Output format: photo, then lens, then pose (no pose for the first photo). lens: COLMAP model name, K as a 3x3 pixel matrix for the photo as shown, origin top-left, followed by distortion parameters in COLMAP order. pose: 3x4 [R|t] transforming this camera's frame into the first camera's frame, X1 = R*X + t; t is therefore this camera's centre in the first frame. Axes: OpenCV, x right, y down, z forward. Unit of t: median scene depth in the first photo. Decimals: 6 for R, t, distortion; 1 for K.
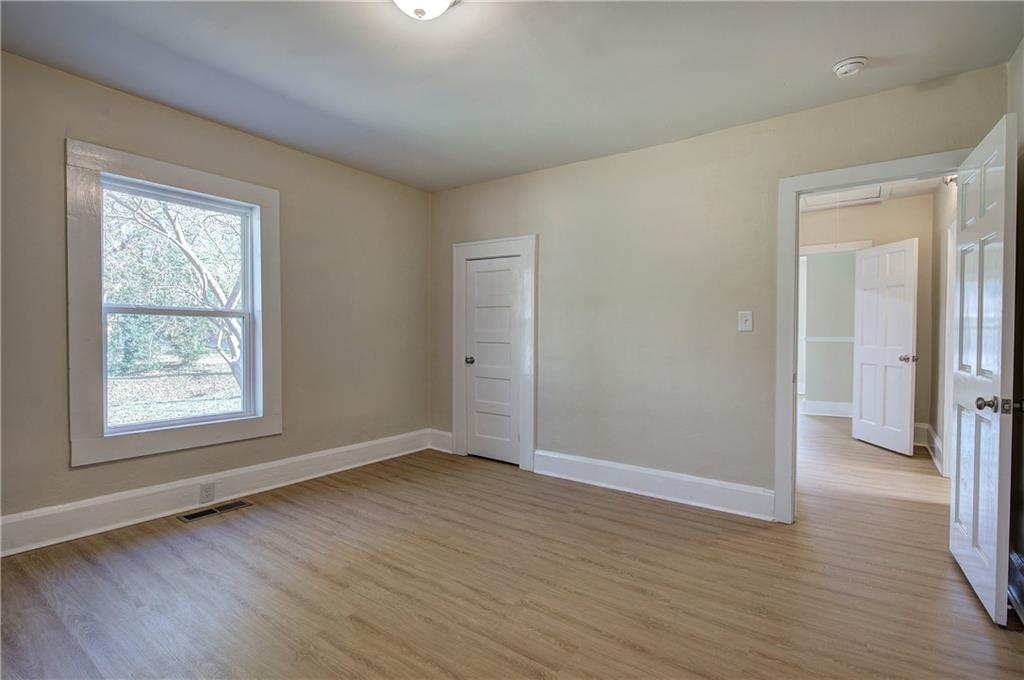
lens RADIAL K [[496.4, 0, 513.1], [0, 496.4, 339.3], [0, 0, 1]] dist [-0.000407, -0.000243]
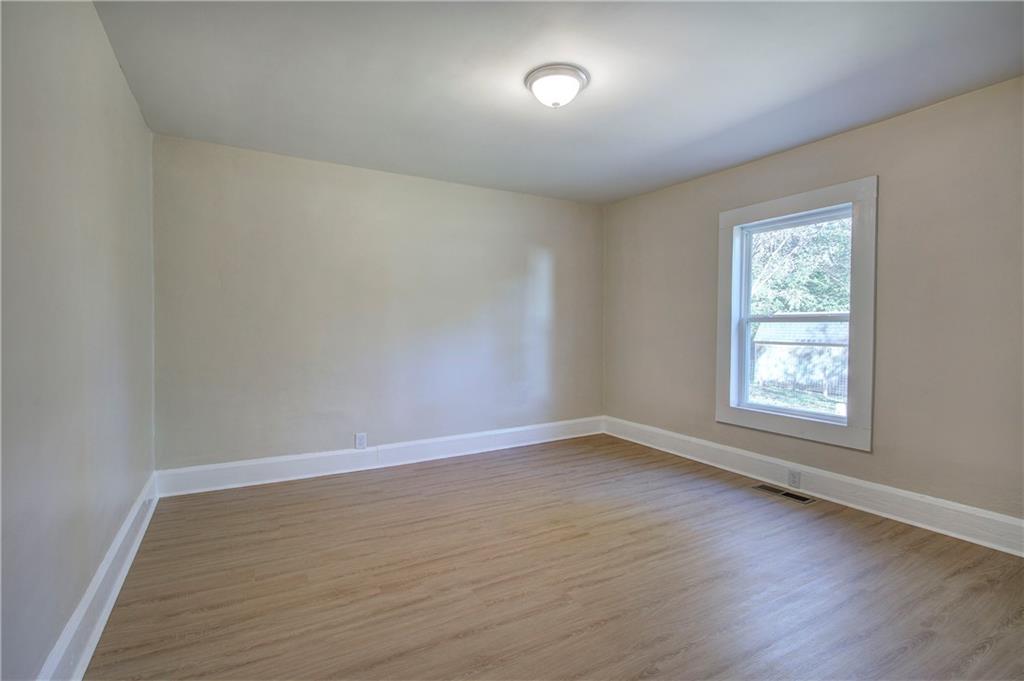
lens RADIAL K [[496.4, 0, 511.8], [0, 496.4, 338.8], [0, 0, 1]] dist [-0.000407, -0.000243]
pose [[-0.436700, 0.007872, -0.899573, 0.808344], [-0.020904, 0.999603, 0.018895, -0.020247], [0.899364, 0.027056, -0.436362, 1.084540]]
